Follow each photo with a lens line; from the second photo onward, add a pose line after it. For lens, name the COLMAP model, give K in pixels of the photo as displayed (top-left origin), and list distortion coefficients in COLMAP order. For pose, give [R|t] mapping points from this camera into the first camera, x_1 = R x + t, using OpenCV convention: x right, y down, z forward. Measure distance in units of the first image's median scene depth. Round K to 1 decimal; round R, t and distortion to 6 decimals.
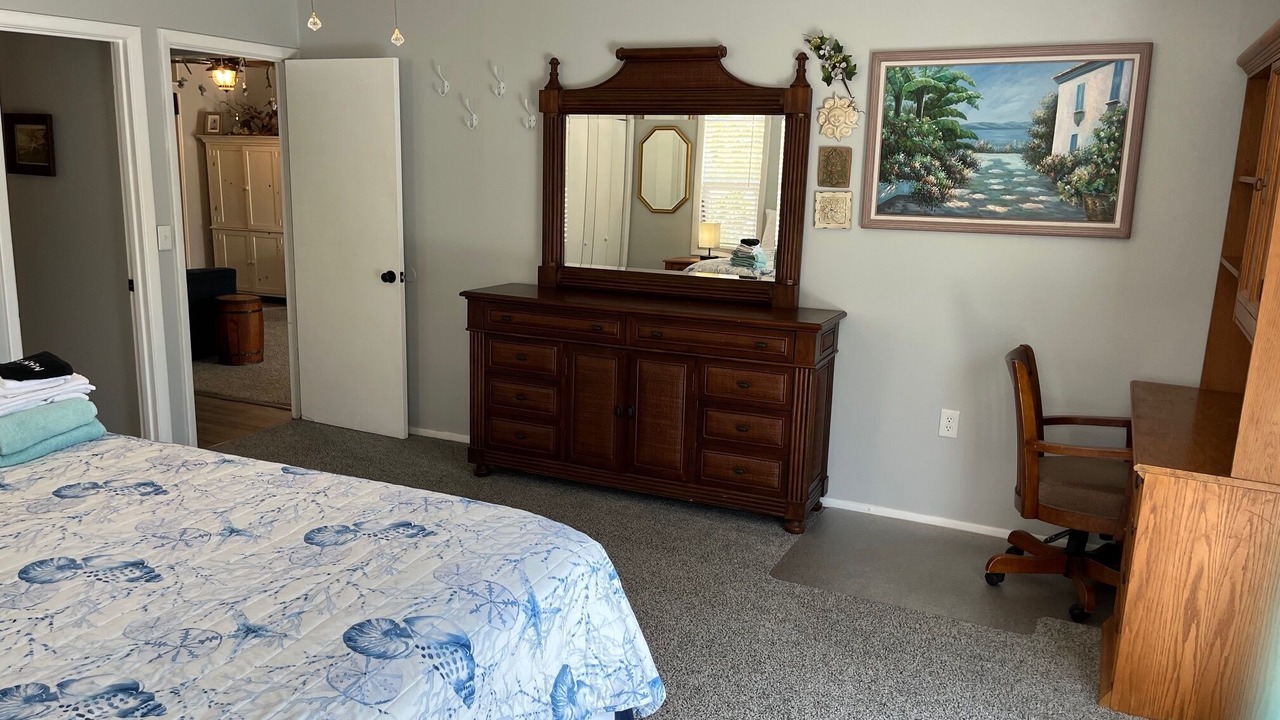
lens RADIAL K [[976.0, 0, 640.0], [0, 976.0, 360.0], [0, 0, 1]] dist [0.071494, -0.089259]
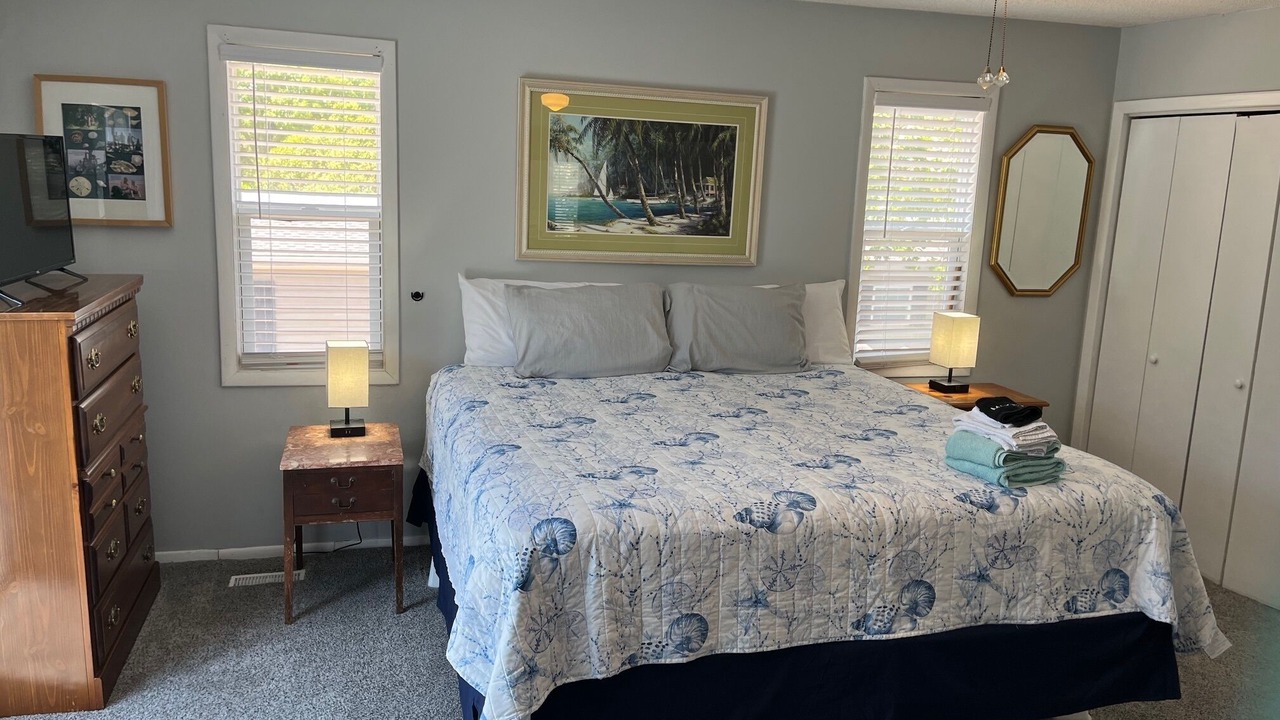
lens RADIAL K [[976.0, 0, 640.0], [0, 976.0, 360.0], [0, 0, 1]] dist [0.071494, -0.089259]
pose [[-0.780797, 0.032290, -0.623950, 0.586466], [-0.186954, 0.940831, 0.282639, -0.386869], [0.596158, 0.337333, -0.728561, 2.059531]]
